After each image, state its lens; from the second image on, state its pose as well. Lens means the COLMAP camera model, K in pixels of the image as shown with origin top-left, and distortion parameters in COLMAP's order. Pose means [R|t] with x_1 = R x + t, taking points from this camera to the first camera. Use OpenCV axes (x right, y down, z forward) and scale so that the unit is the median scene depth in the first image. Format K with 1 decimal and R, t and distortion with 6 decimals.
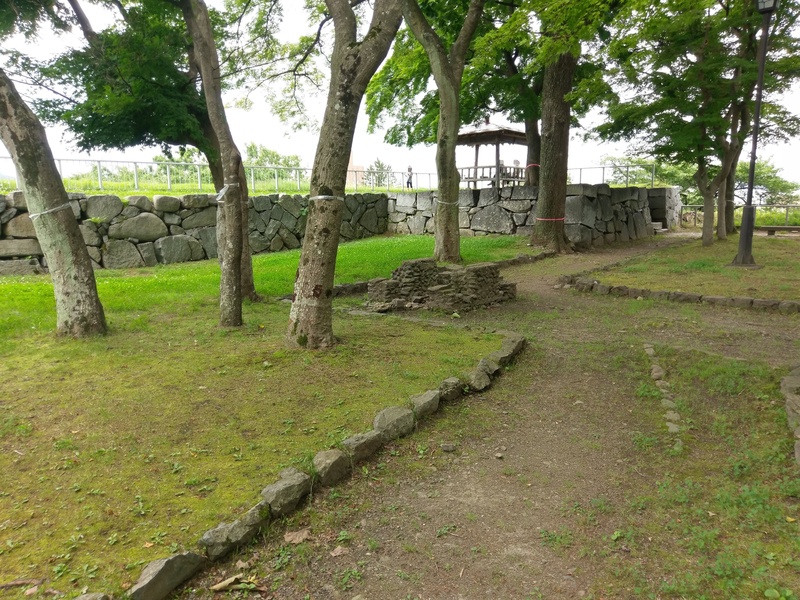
lens RADIAL K [[590.9, 0, 401.9], [0, 590.9, 300.4], [0, 0, 1]] dist [0.013893, -0.001274]
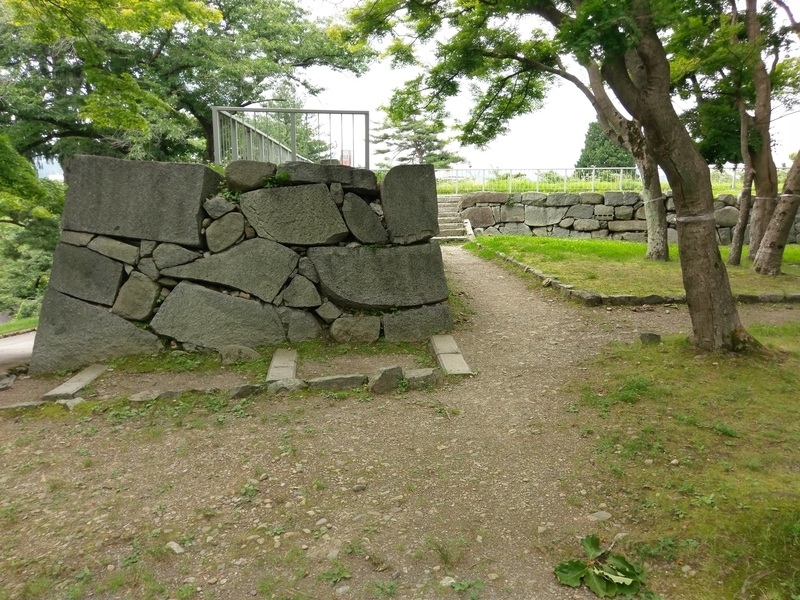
lens RADIAL K [[590.9, 0, 400.9], [0, 590.9, 301.2], [0, 0, 1]] dist [0.013893, -0.001274]
pose [[0.569673, 0.157367, -0.806665, 0.673415], [-0.153137, 0.984634, 0.083940, 0.167438], [0.807479, 0.075712, 0.585017, -0.961791]]
